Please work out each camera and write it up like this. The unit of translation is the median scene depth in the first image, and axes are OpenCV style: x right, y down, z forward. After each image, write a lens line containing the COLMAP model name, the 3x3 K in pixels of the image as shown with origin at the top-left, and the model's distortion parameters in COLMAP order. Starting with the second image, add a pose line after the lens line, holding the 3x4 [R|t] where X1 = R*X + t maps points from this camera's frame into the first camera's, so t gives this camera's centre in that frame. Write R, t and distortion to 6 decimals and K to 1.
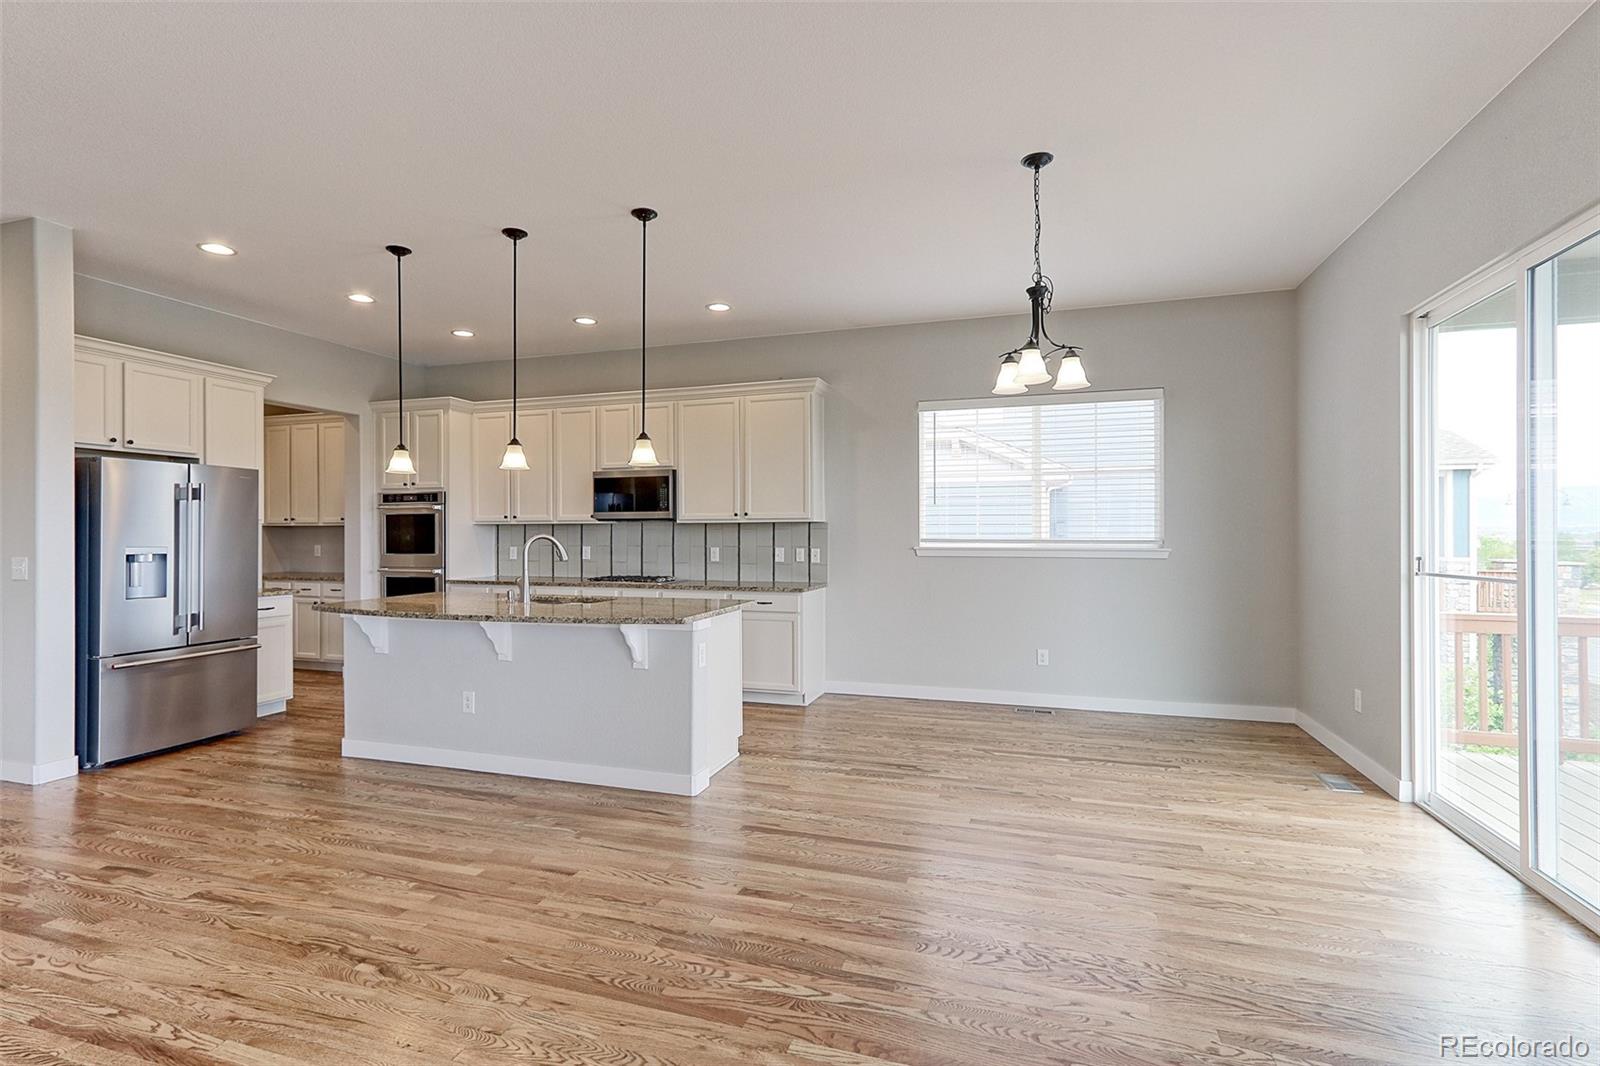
lens RADIAL K [[747.8, 0, 786.5], [0, 747.8, 525.4], [0, 0, 1]] dist [0.001139, 0.001885]
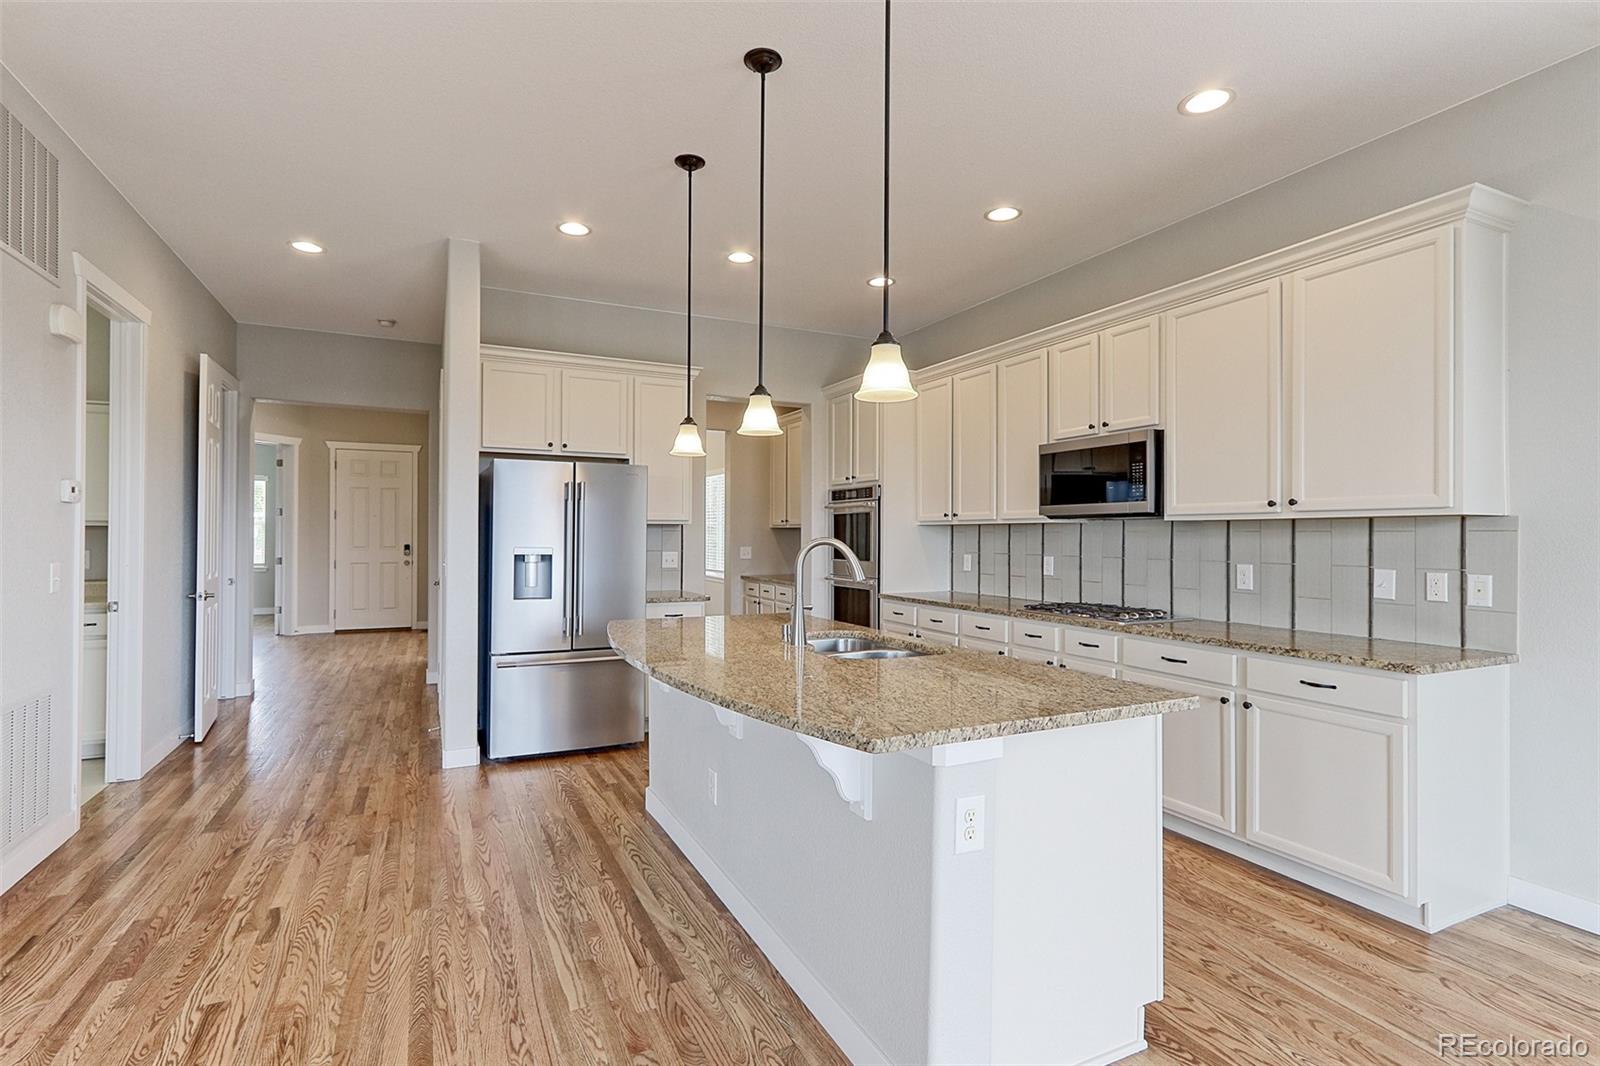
lens RADIAL K [[747.8, 0, 809.8], [0, 747.8, 532.0], [0, 0, 1]] dist [0.001139, 0.001885]
pose [[0.699968, 0.000831, -0.714174, 0.112439], [0.000322, 0.999999, 0.001480, 0.006852], [0.714174, -0.001265, 0.699967, 0.568634]]
